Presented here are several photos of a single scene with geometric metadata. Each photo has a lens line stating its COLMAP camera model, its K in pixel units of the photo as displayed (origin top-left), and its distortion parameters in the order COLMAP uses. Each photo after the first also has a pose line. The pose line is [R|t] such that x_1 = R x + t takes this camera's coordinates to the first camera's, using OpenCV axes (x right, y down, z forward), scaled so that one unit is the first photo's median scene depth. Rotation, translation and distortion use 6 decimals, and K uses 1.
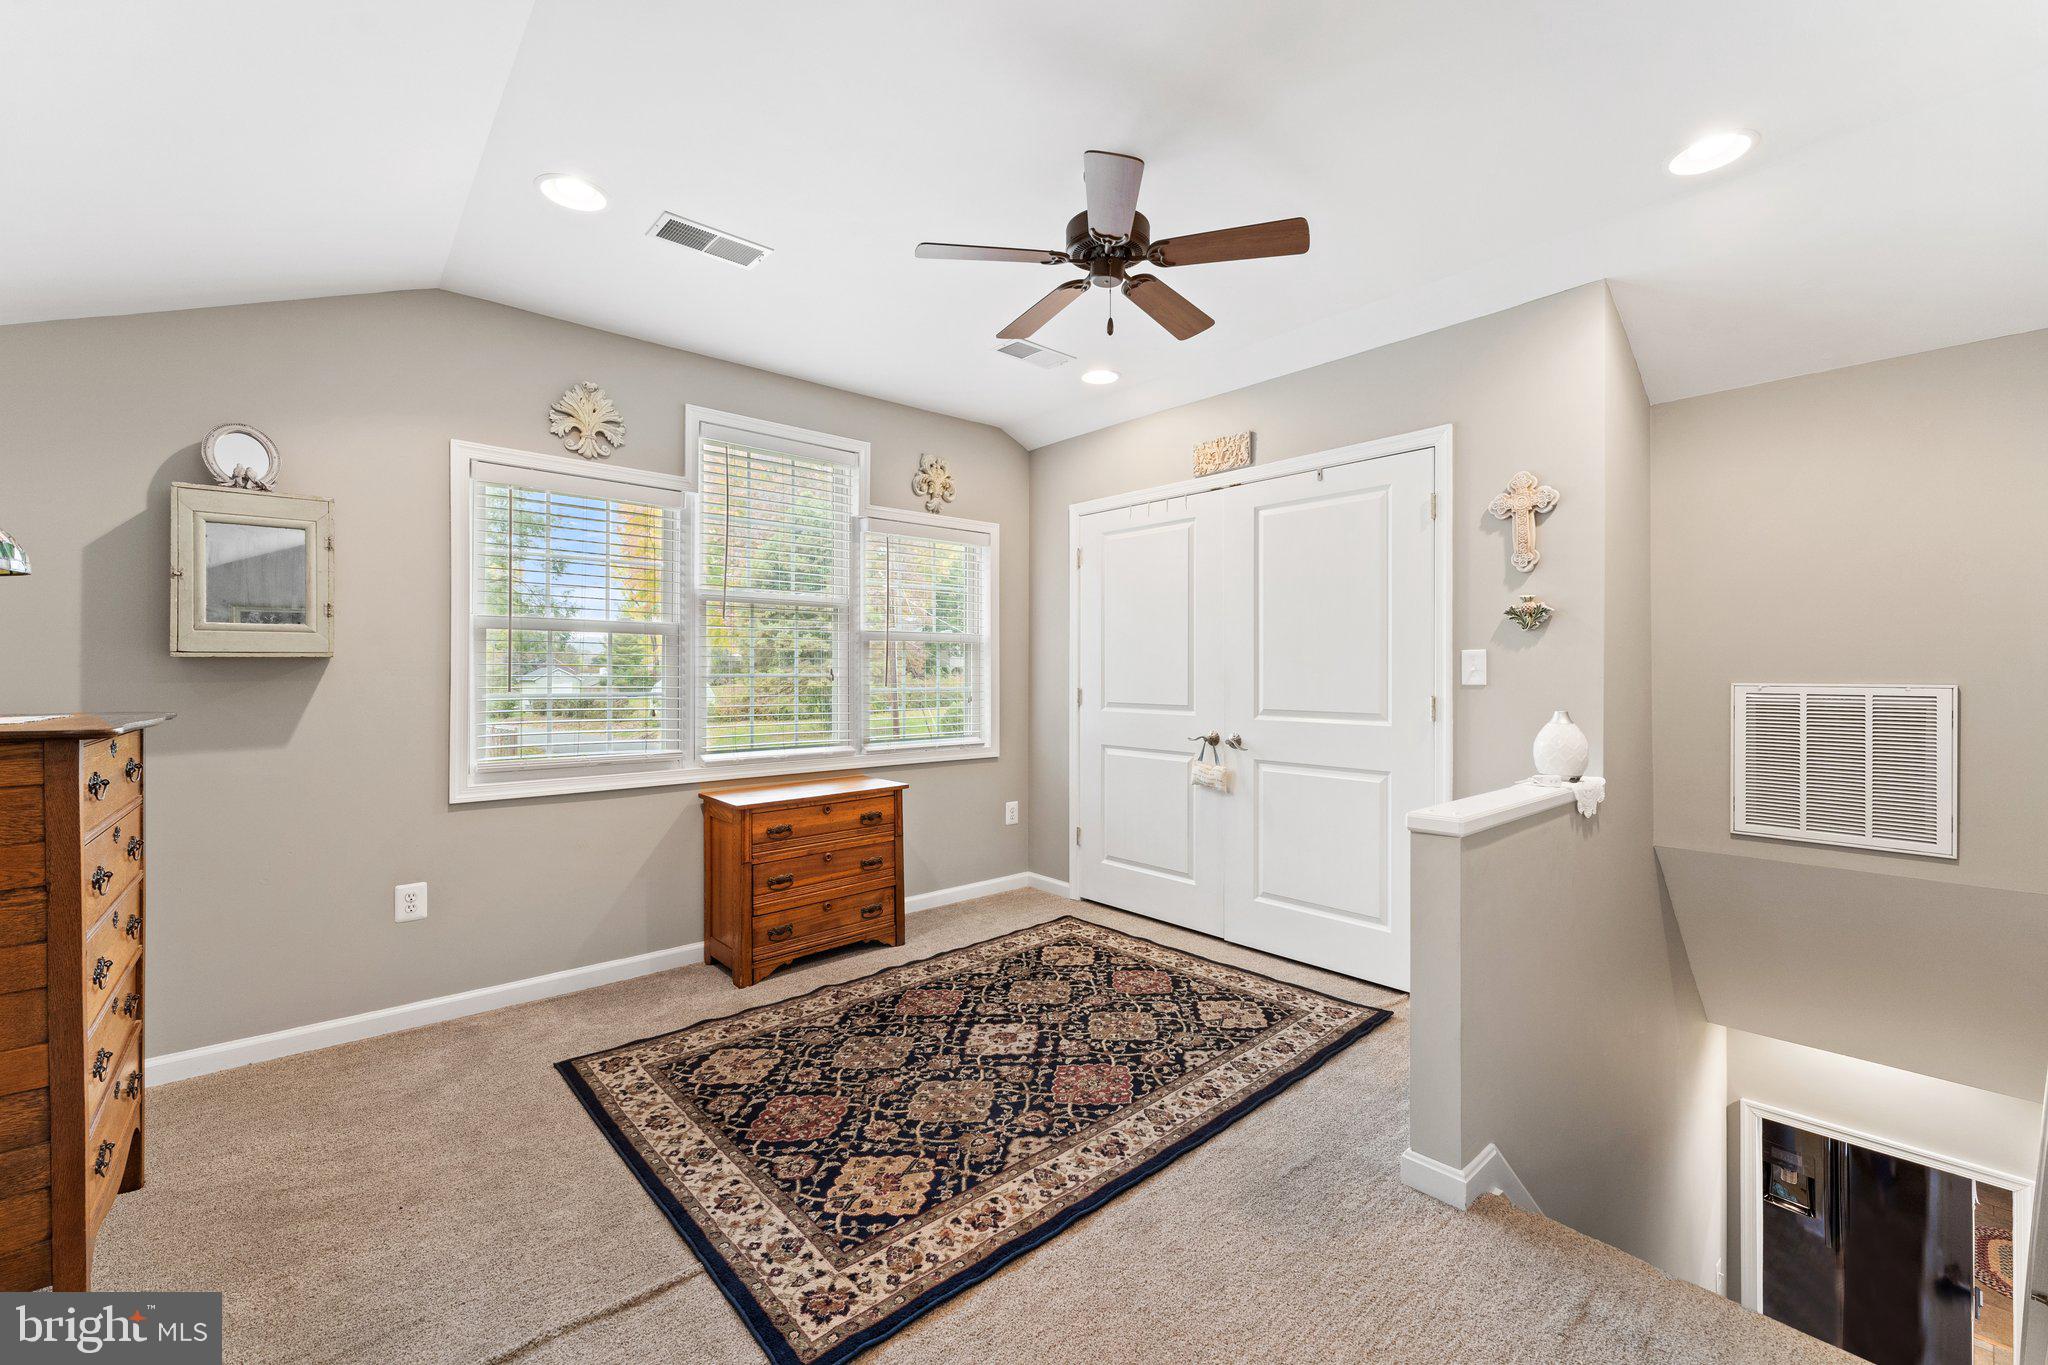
lens RADIAL K [[828.3, 0, 1023.5], [0, 828.3, 675.0], [0, 0, 1]] dist [0.001105, -0.000653]
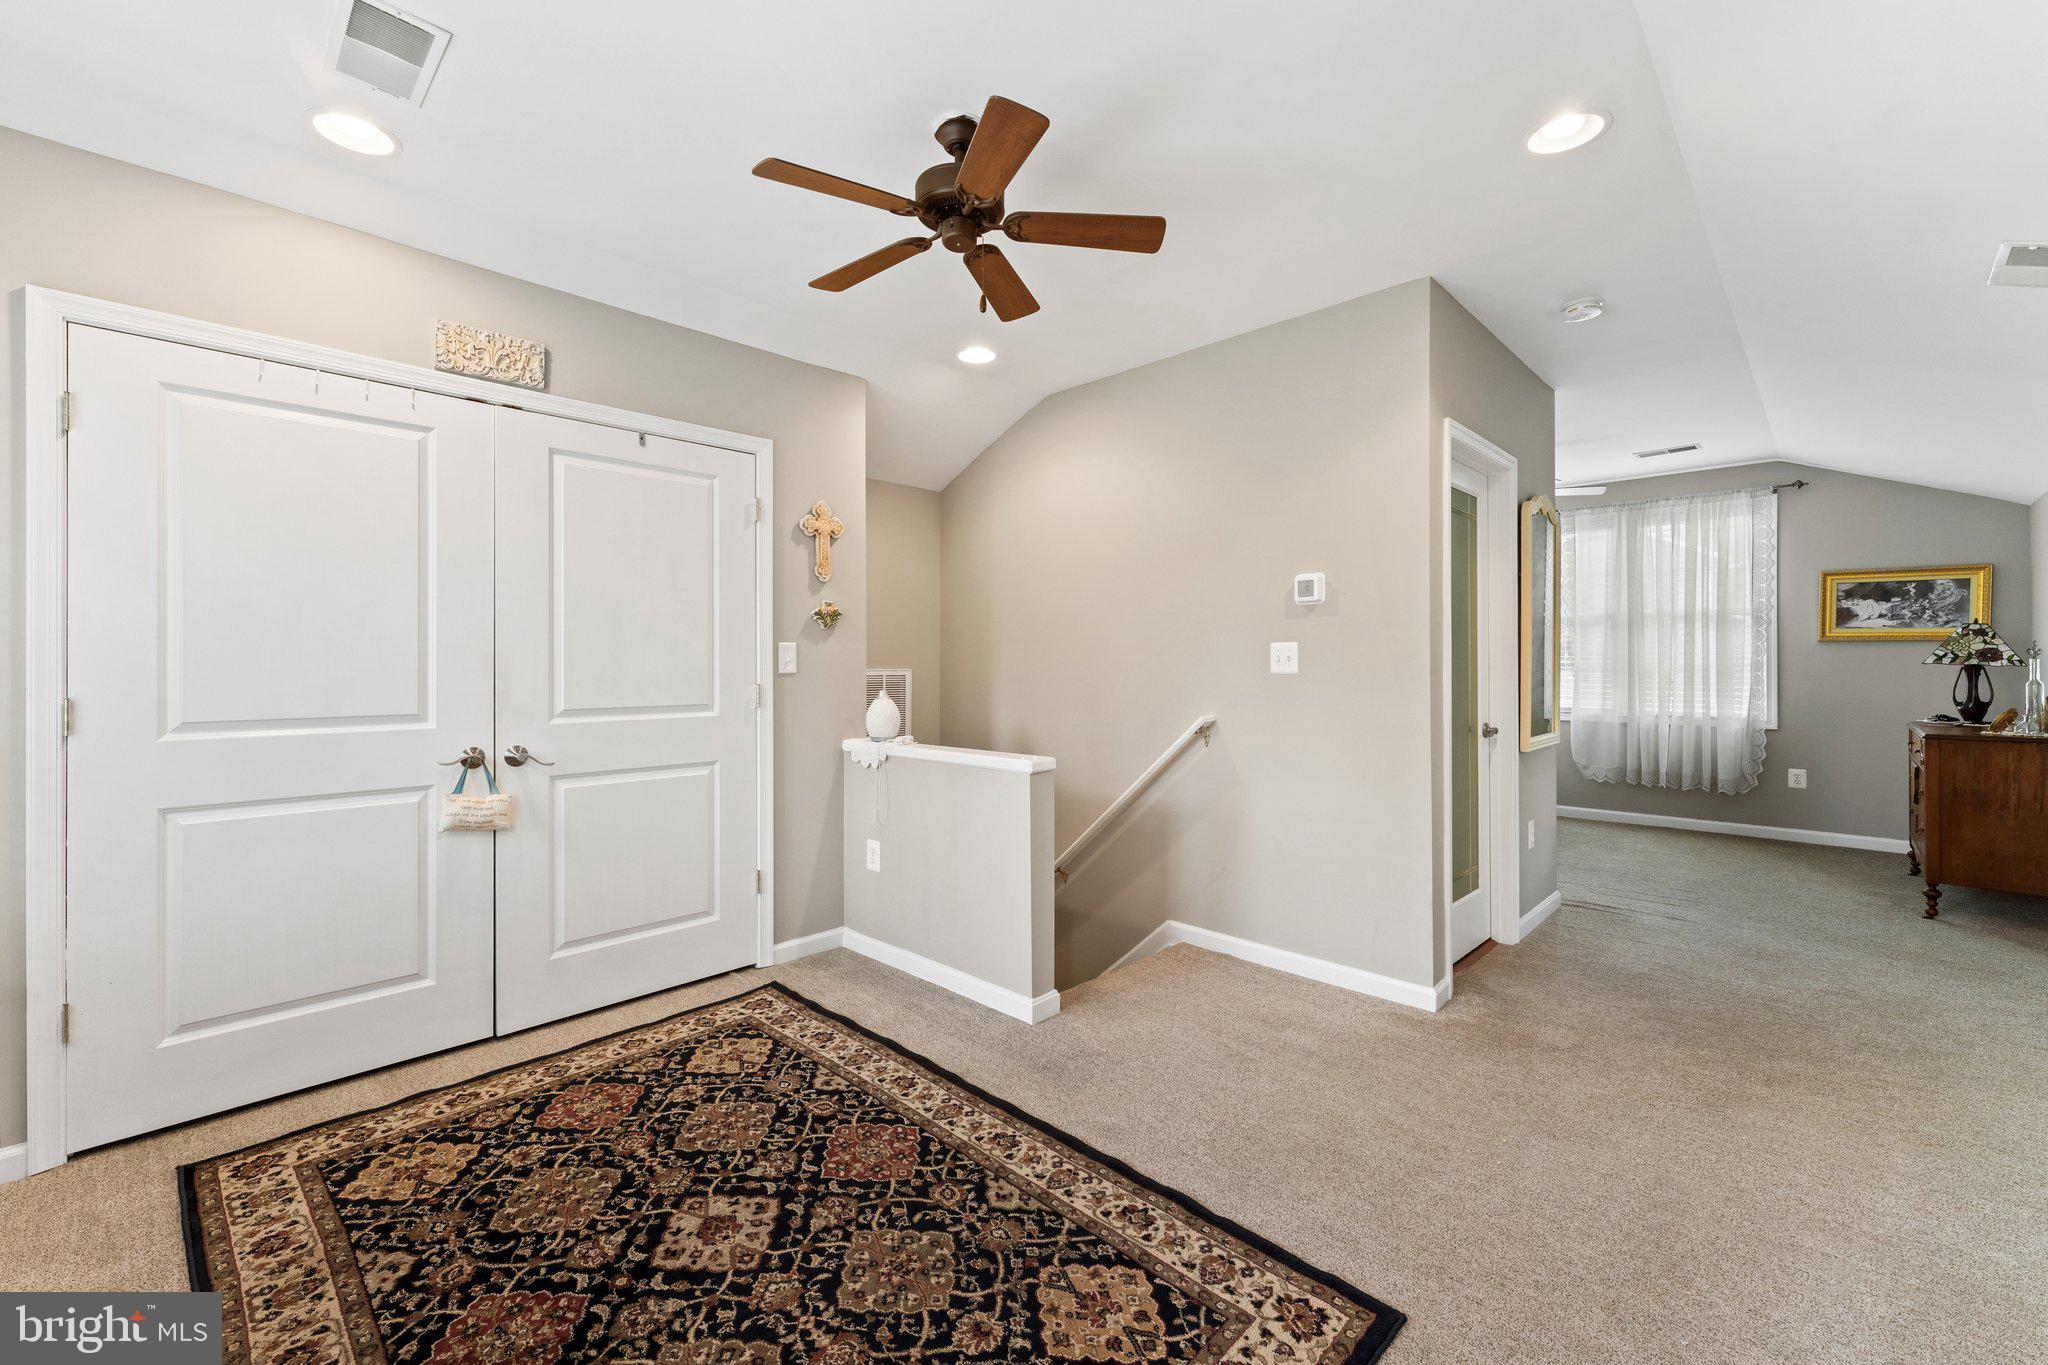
lens RADIAL K [[828.3, 0, 1023.0], [0, 828.3, 671.3], [0, 0, 1]] dist [0.001105, -0.000653]
pose [[-0.066793, -0.010680, 0.997710, -0.639873], [0.006135, 0.999919, 0.011114, -0.001502], [-0.997748, 0.006864, -0.066722, 0.757930]]
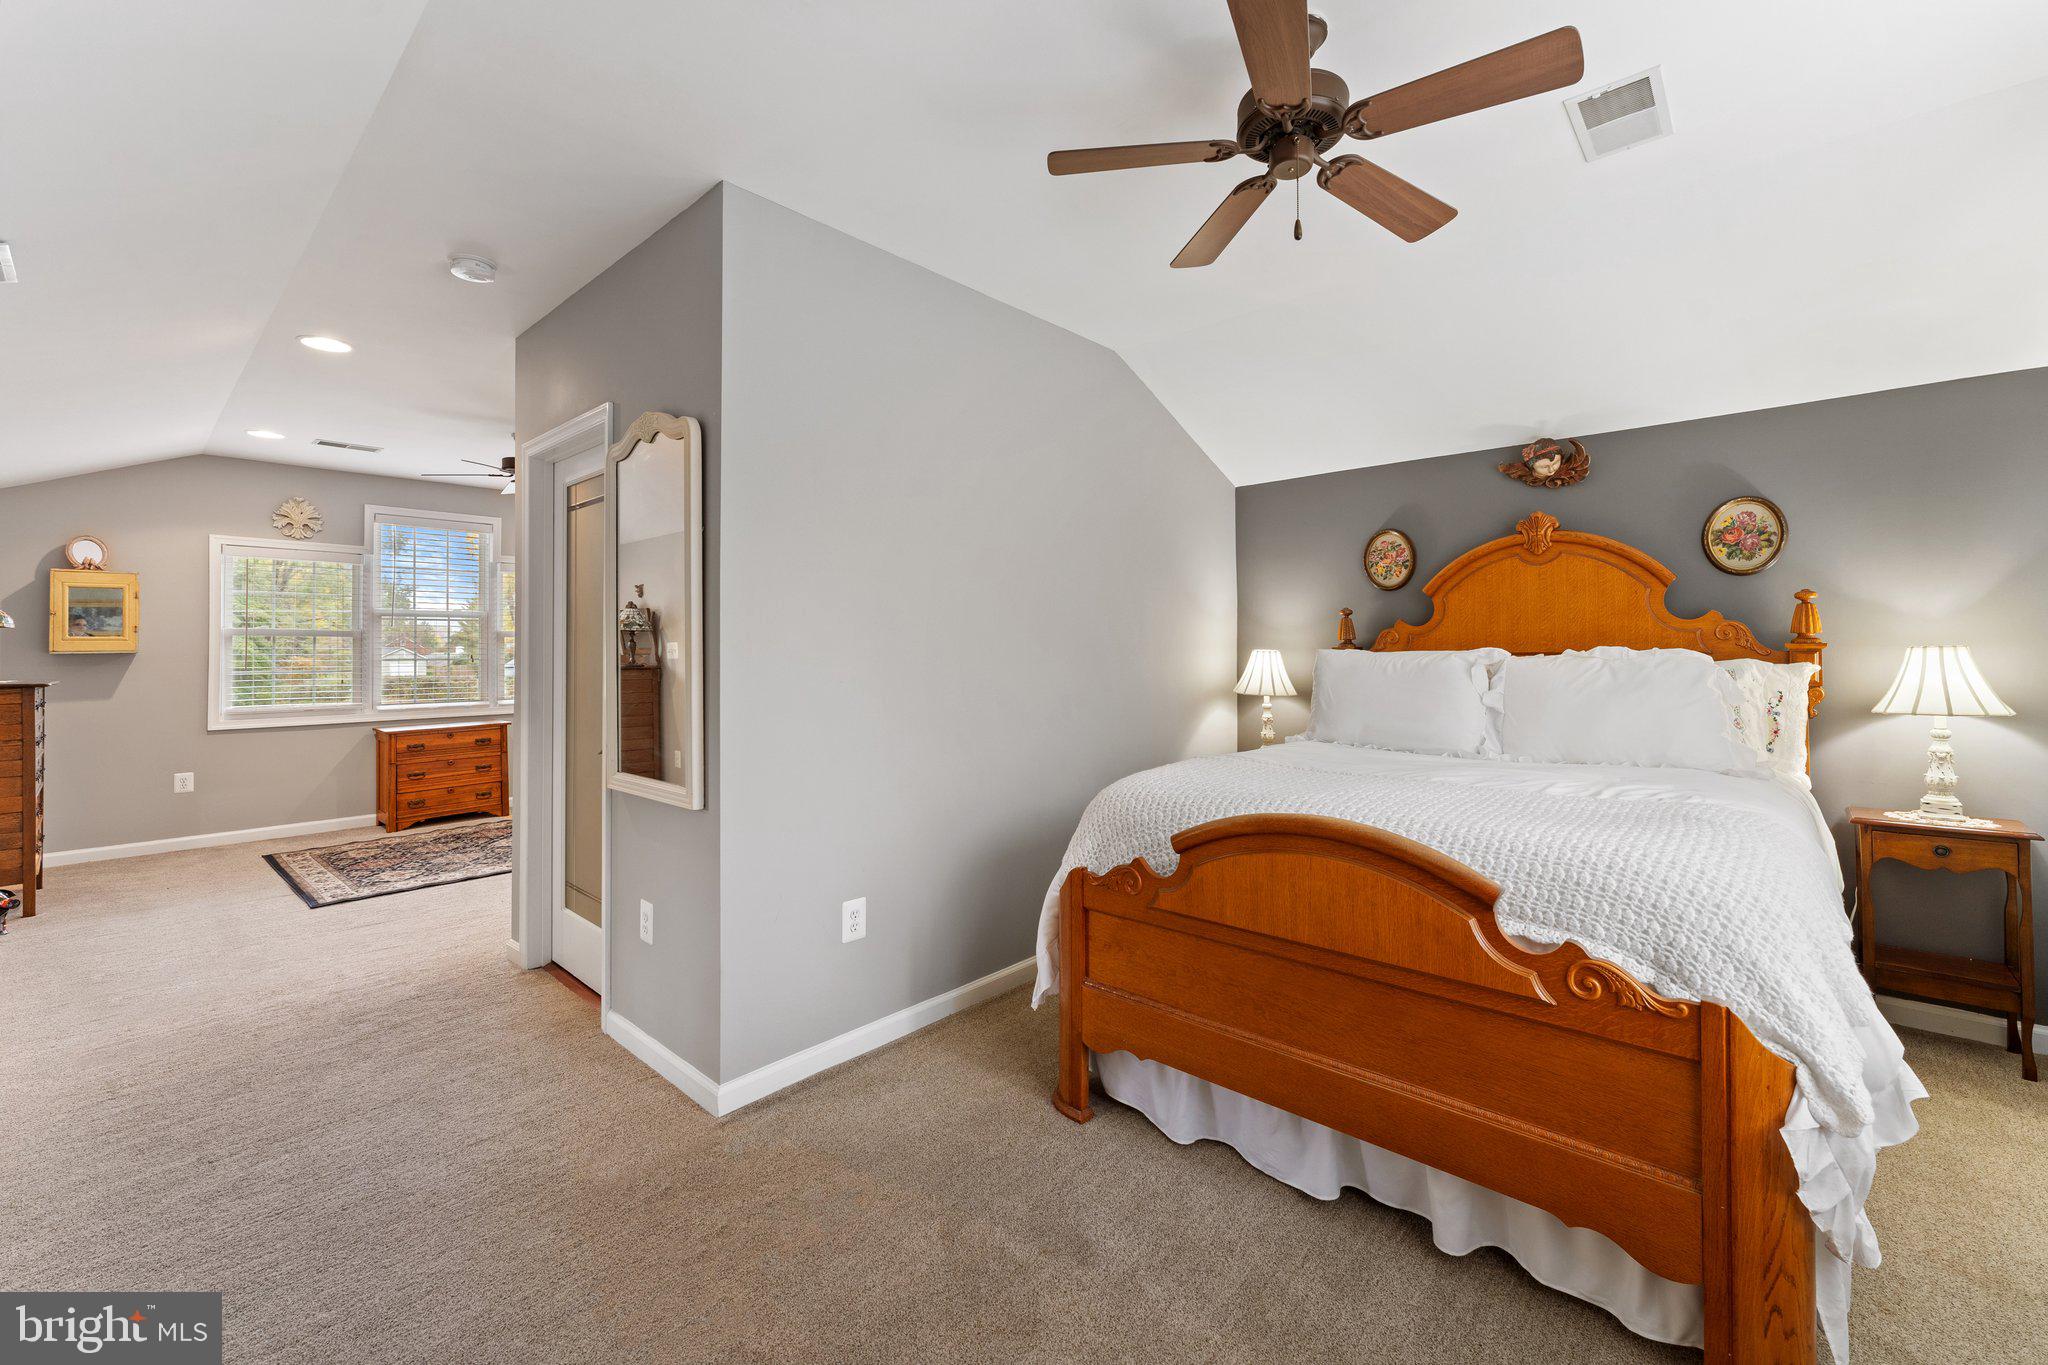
lens RADIAL K [[828.3, 0, 1013.3], [0, 828.3, 642.1], [0, 0, 1]] dist [0.001105, -0.000653]
pose [[0.993285, -0.003983, 0.115628, 0.926231], [0.005267, 0.999928, -0.010796, -0.013899], [-0.115577, 0.011332, 0.993234, -1.102518]]
